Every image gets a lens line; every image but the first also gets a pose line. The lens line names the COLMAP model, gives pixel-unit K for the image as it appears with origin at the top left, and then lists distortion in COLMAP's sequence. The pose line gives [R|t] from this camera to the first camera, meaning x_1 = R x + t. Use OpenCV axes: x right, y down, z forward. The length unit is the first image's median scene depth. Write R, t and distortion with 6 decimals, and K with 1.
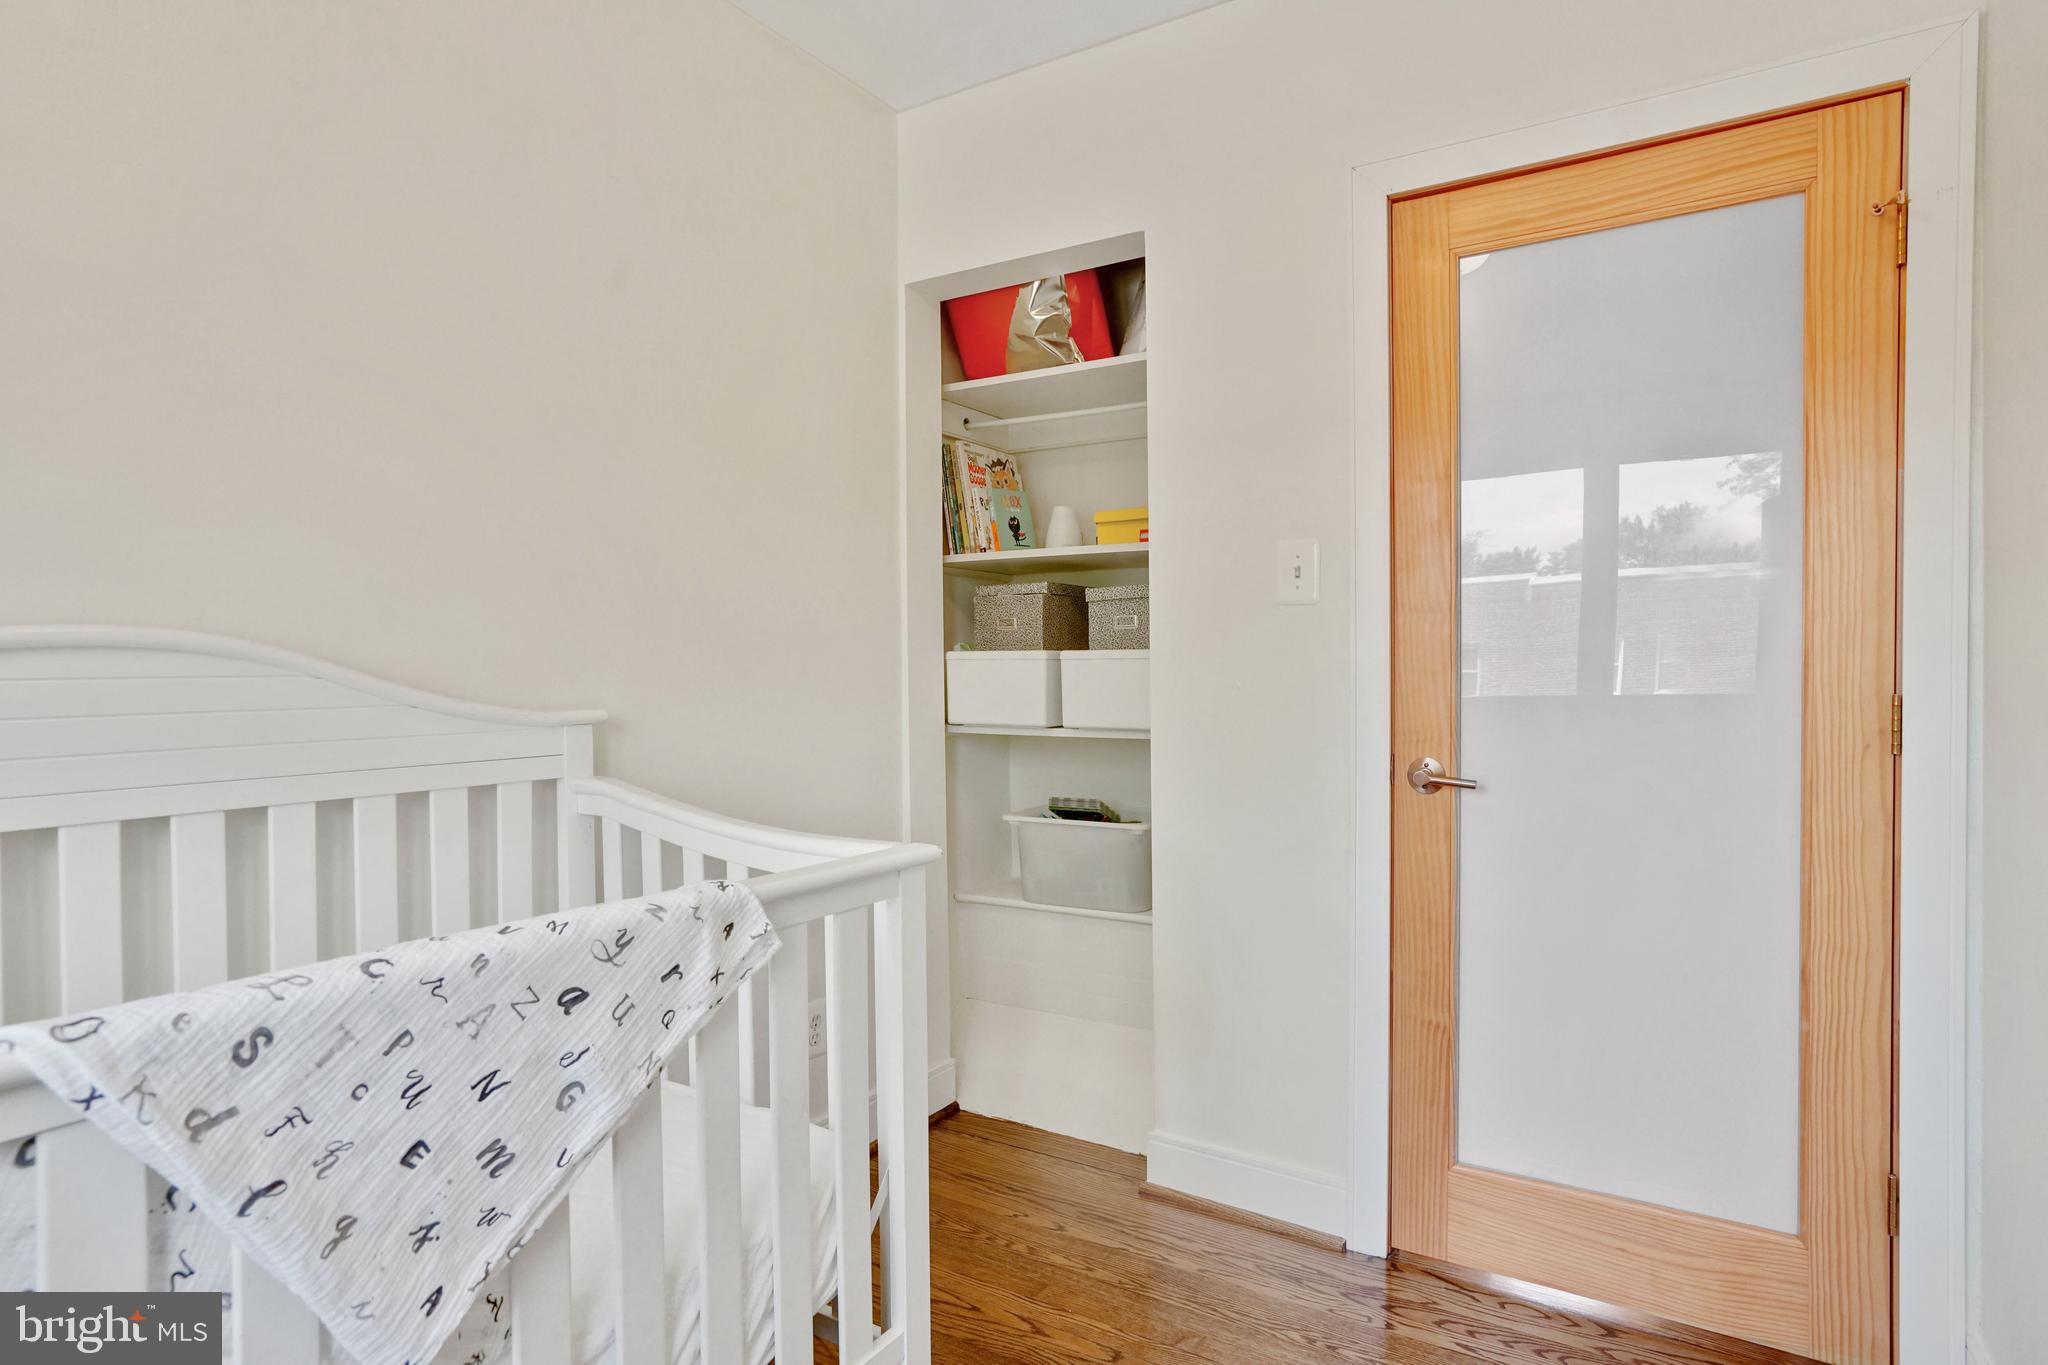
lens RADIAL K [[1131.7, 0, 1024.0], [0, 1131.7, 682.5], [0, 0, 1]] dist [-0.002524, -0.000655]
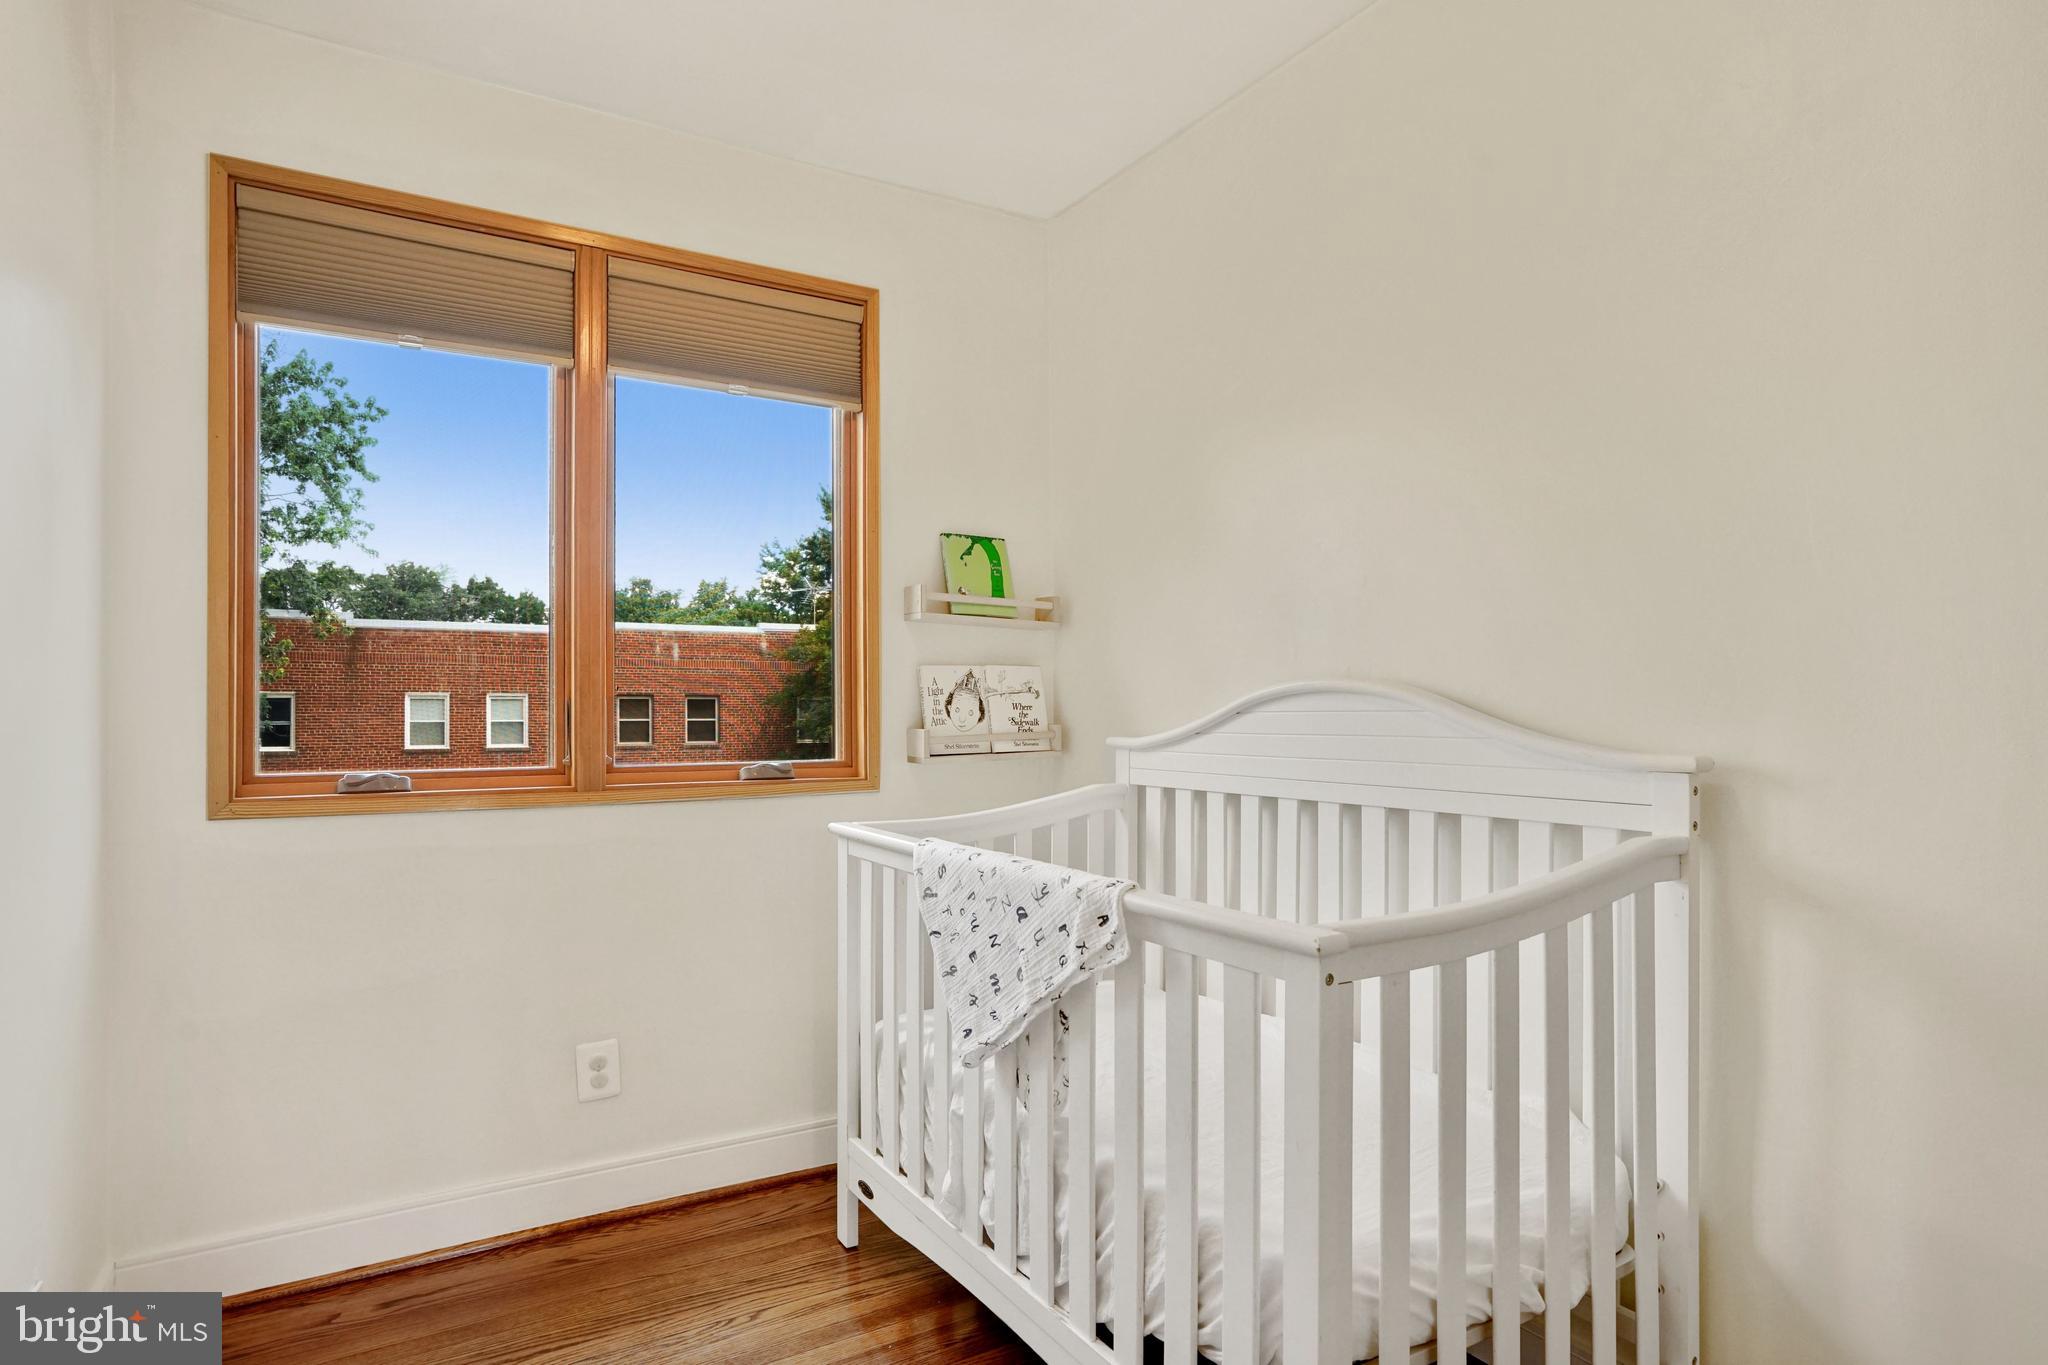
lens RADIAL K [[1131.7, 0, 1024.0], [0, 1131.7, 682.5], [0, 0, 1]] dist [-0.002524, -0.000655]
pose [[-0.447957, -0.013928, -0.893946, 1.087780], [-0.005831, 0.999903, -0.012657, -0.030629], [0.894036, -0.000457, -0.447995, 1.798967]]
